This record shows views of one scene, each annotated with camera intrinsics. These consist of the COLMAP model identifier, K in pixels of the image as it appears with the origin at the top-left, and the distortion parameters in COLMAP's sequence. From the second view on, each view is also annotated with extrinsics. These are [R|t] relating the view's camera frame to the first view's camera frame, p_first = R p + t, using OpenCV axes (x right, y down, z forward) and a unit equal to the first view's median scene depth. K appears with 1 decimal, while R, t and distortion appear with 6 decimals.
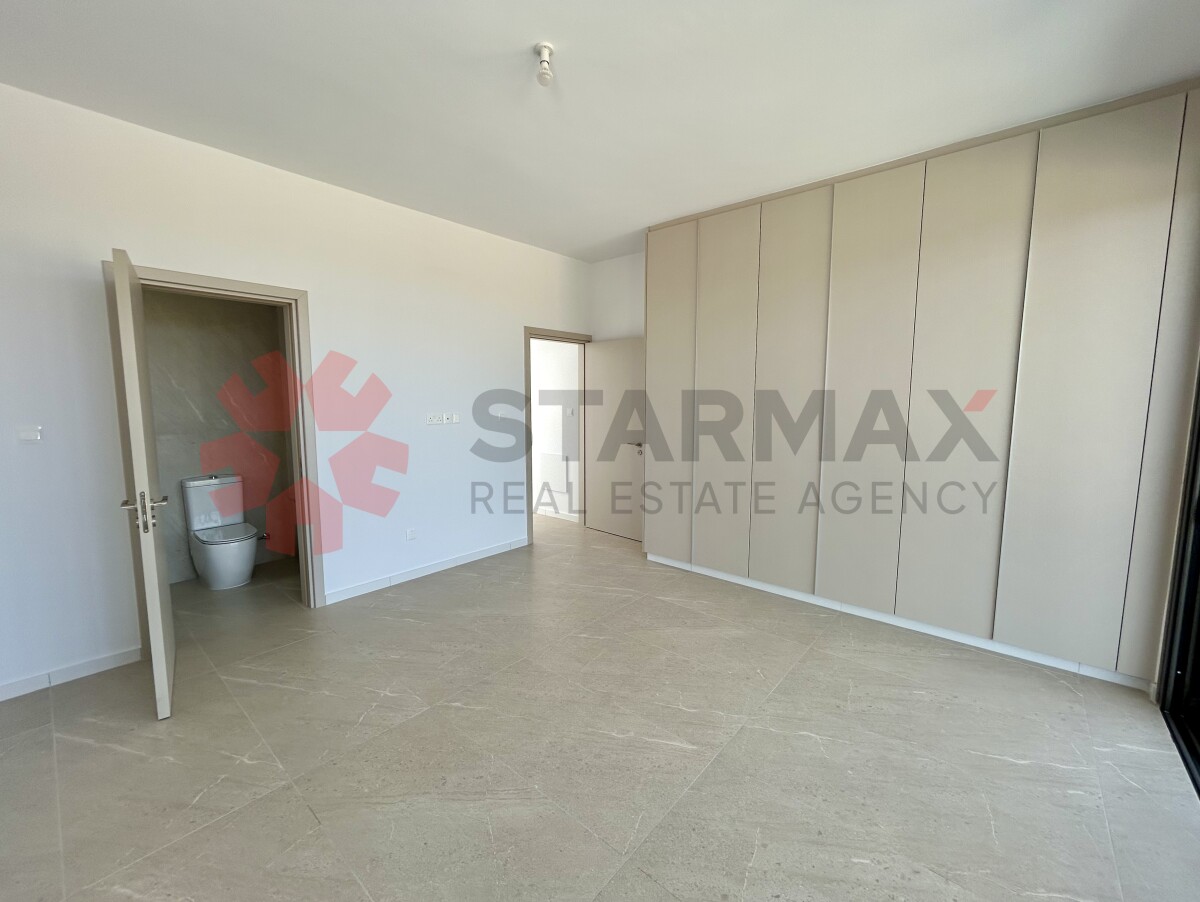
lens RADIAL K [[489.4, 0, 598.5], [0, 489.4, 449.5], [0, 0, 1]] dist [0.001031, 0.000079]
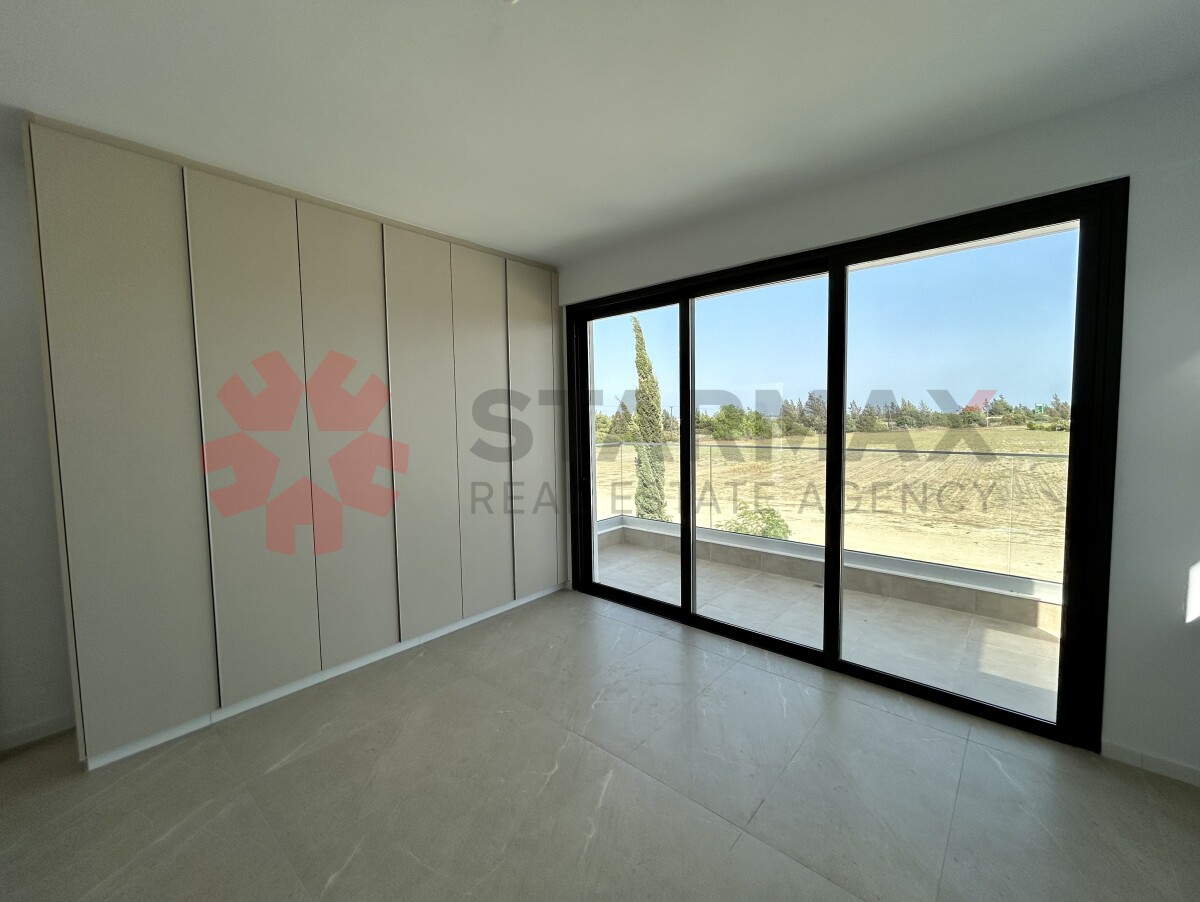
lens RADIAL K [[489.4, 0, 598.5], [0, 489.4, 449.5], [0, 0, 1]] dist [0.001031, 0.000079]
pose [[0.009618, -0.069292, 0.997550, -0.592672], [0.127236, 0.989572, 0.067511, -0.112309], [-0.991826, 0.126275, 0.018334, 0.674204]]
